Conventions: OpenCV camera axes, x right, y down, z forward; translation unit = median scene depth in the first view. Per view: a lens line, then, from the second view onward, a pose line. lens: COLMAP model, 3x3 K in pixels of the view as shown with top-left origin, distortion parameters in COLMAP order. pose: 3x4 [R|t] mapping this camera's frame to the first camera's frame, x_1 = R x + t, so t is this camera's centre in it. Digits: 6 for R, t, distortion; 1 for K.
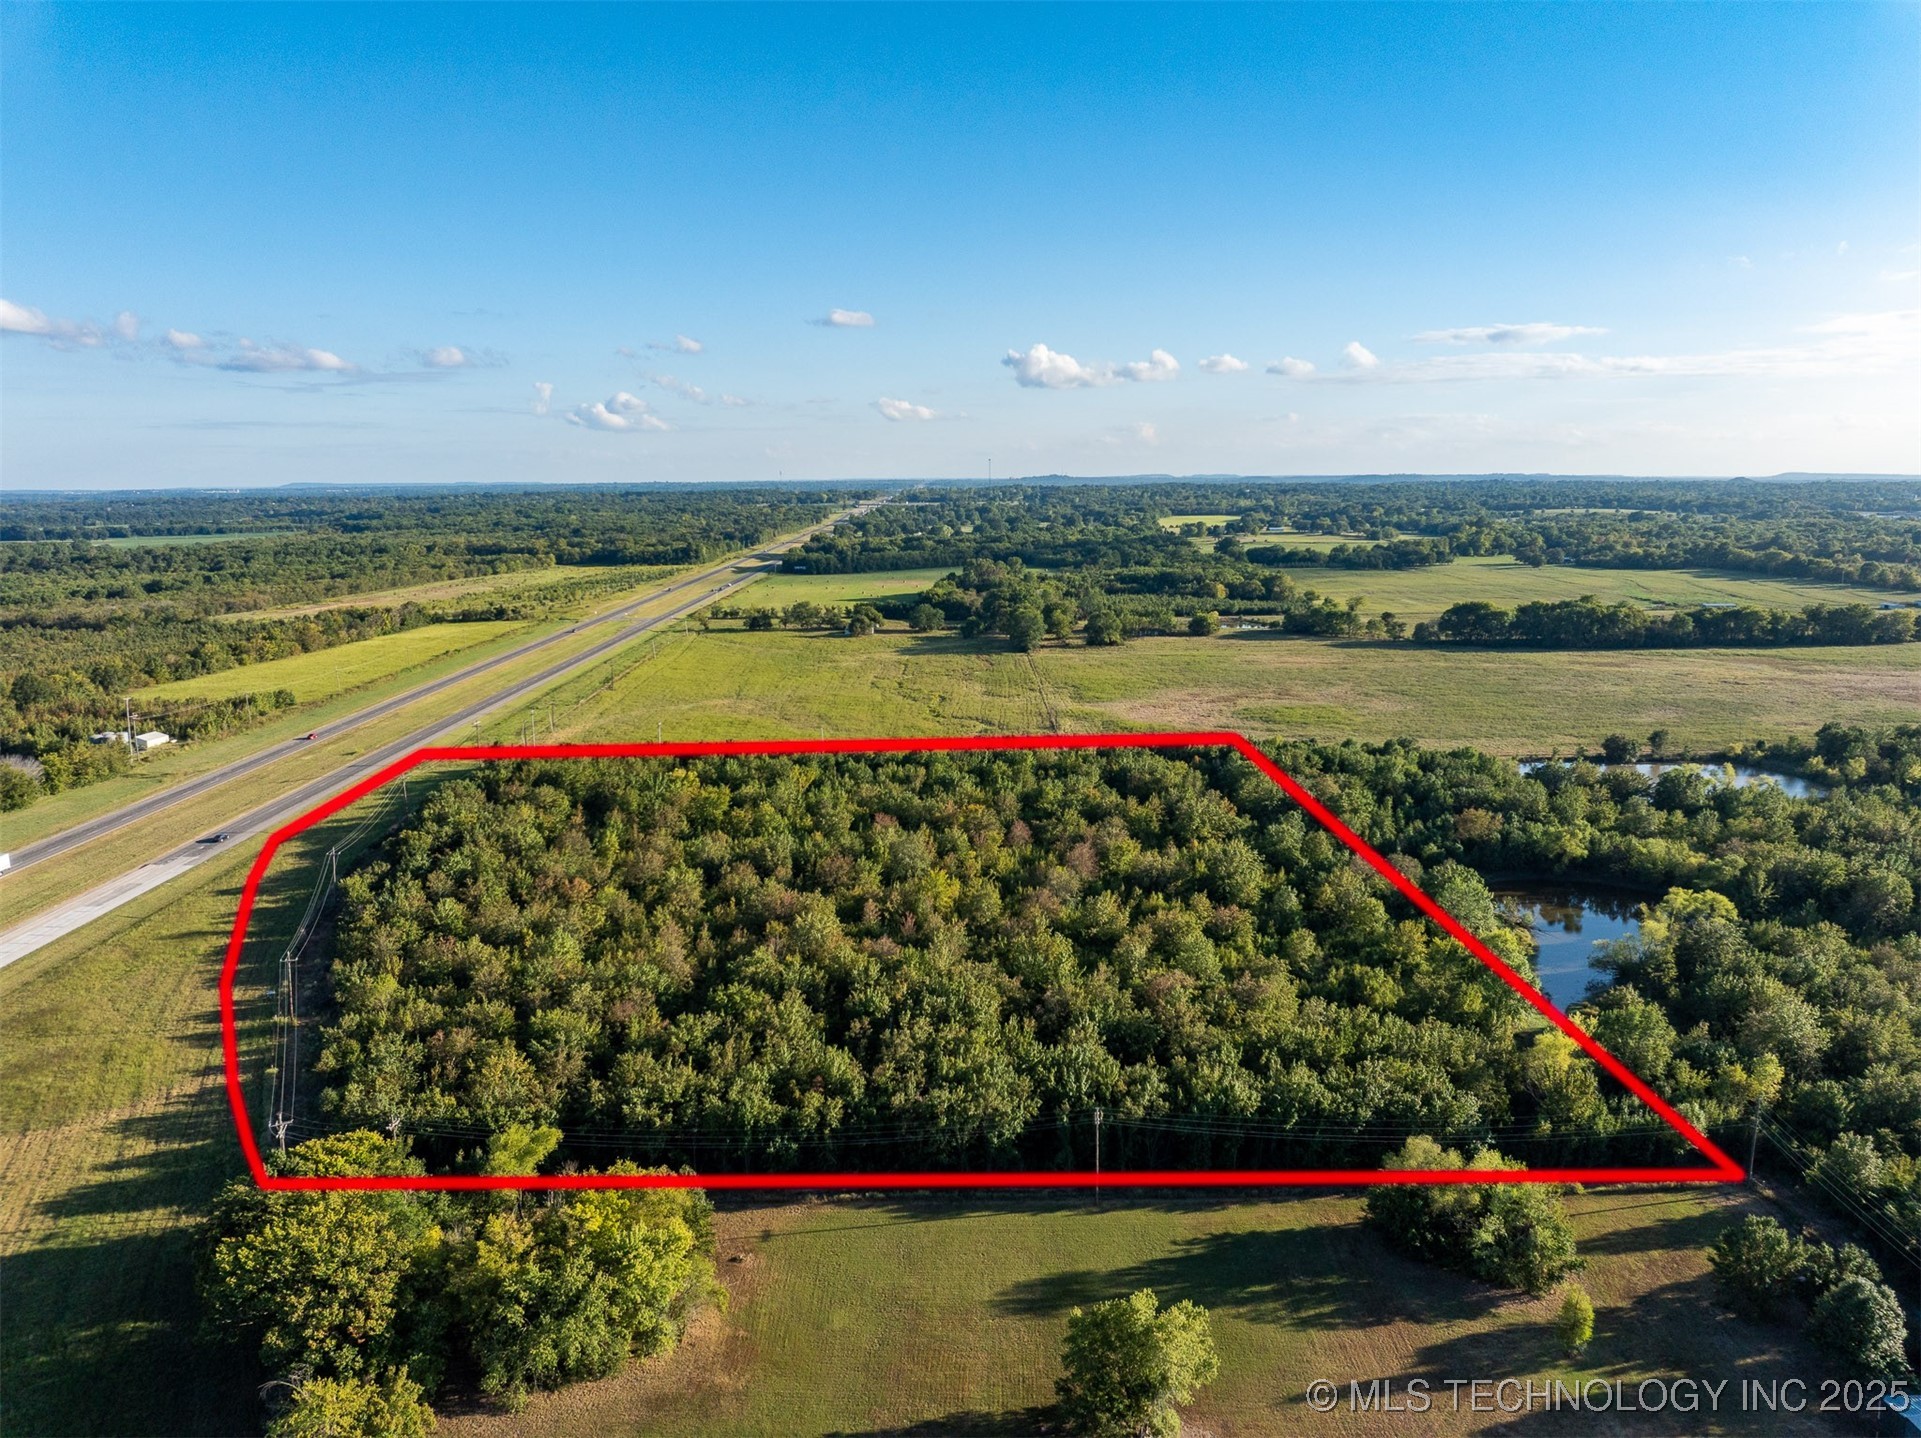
lens RADIAL K [[1348.0, 0, 964.5], [0, 1348.0, 726.6], [0, 0, 1]] dist [-0.036496, -0.004984]
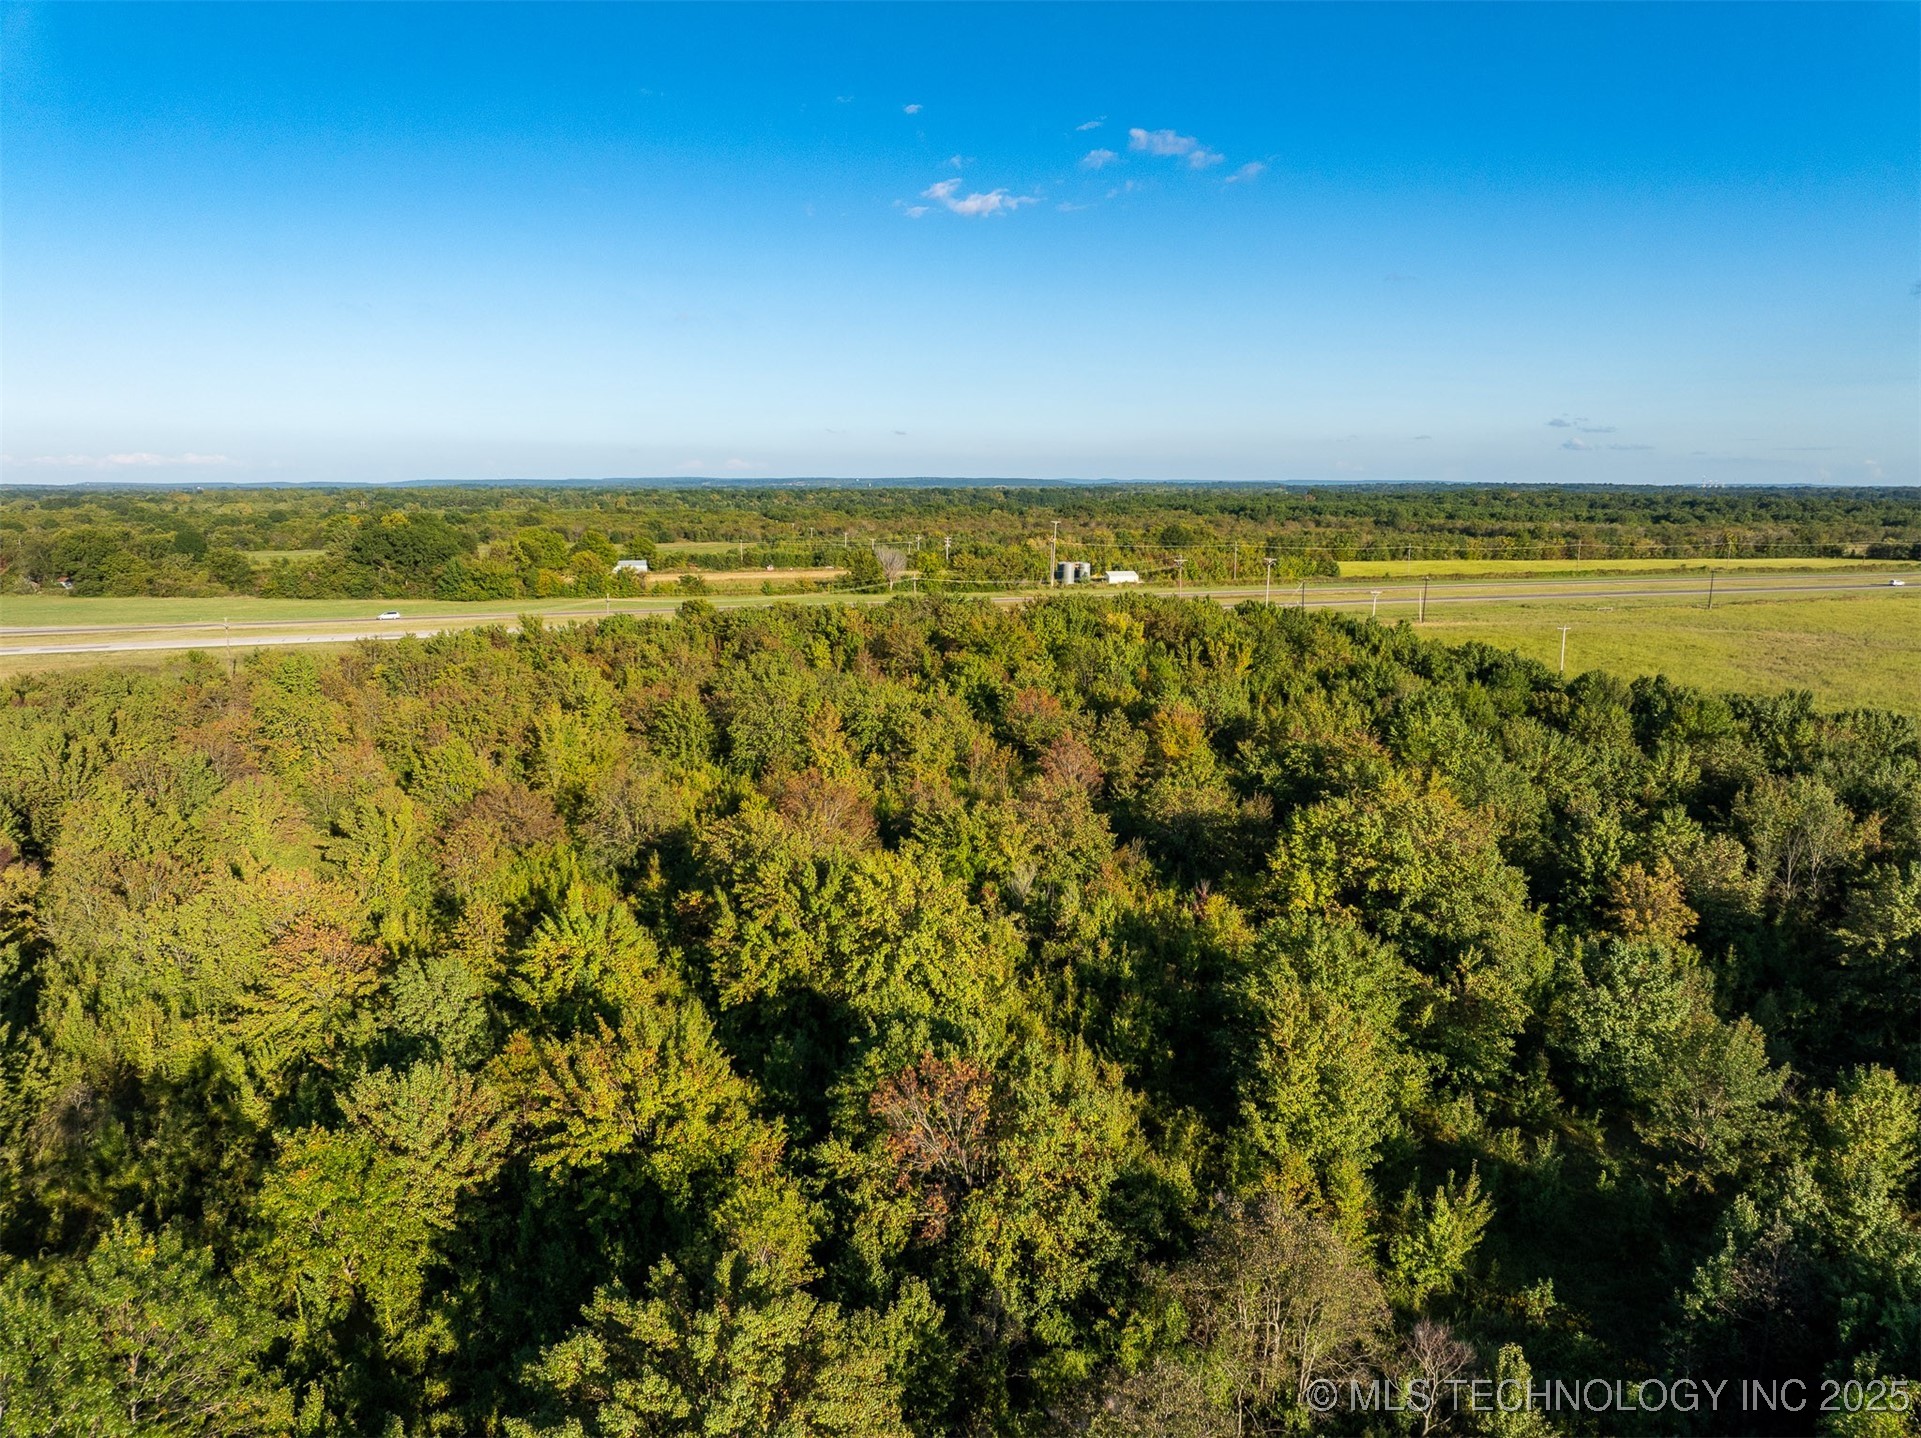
lens RADIAL K [[1351.7, 0, 963.4], [0, 1351.7, 723.1], [0, 0, 1]] dist [-0.039521, -0.002718]
pose [[0.315688, 0.173933, -0.932785, 0.171711], [-0.176507, 0.976662, 0.122378, 0.008125], [0.932302, 0.126010, 0.339021, 0.338716]]
